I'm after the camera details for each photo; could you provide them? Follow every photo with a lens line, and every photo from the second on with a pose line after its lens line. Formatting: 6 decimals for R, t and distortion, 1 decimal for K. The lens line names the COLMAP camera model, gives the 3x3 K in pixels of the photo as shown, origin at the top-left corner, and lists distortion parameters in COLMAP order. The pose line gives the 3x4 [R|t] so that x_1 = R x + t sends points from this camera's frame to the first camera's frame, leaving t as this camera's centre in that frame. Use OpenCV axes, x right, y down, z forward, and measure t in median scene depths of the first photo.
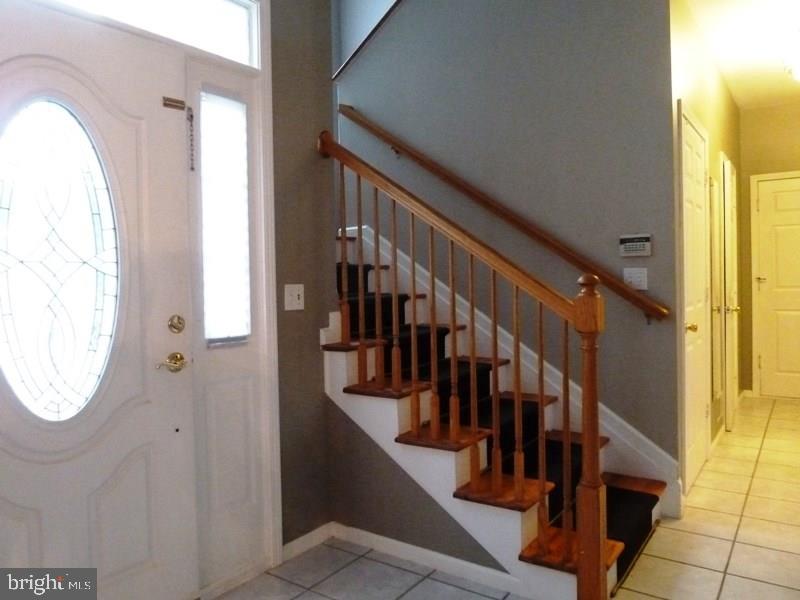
lens RADIAL K [[592.4, 0, 396.8], [0, 592.4, 288.8], [0, 0, 1]] dist [-0.051760, 0.032218]
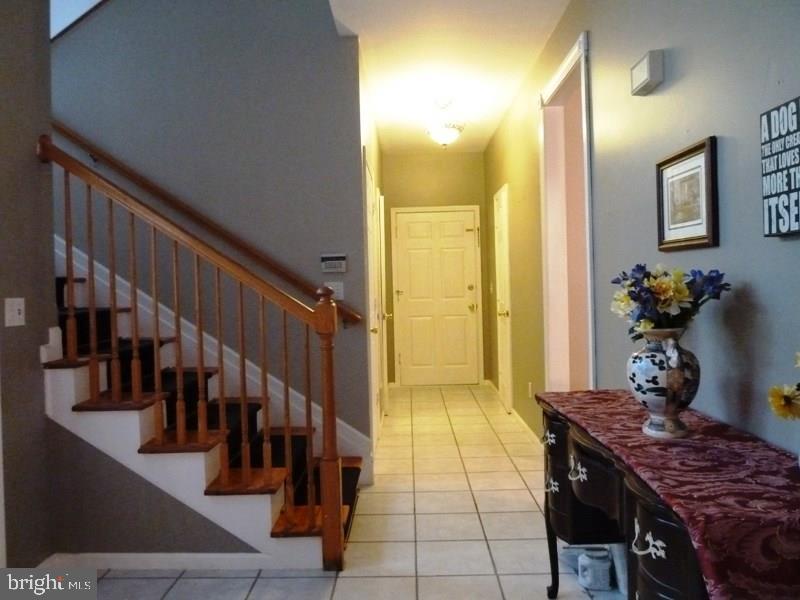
lens RADIAL K [[592.4, 0, 396.8], [0, 592.4, 288.8], [0, 0, 1]] dist [-0.051760, 0.032218]
pose [[0.825567, -0.001330, 0.564303, -0.185508], [0.015777, 0.999661, -0.020726, 0.006069], [-0.564084, 0.026014, 0.825307, -0.073797]]
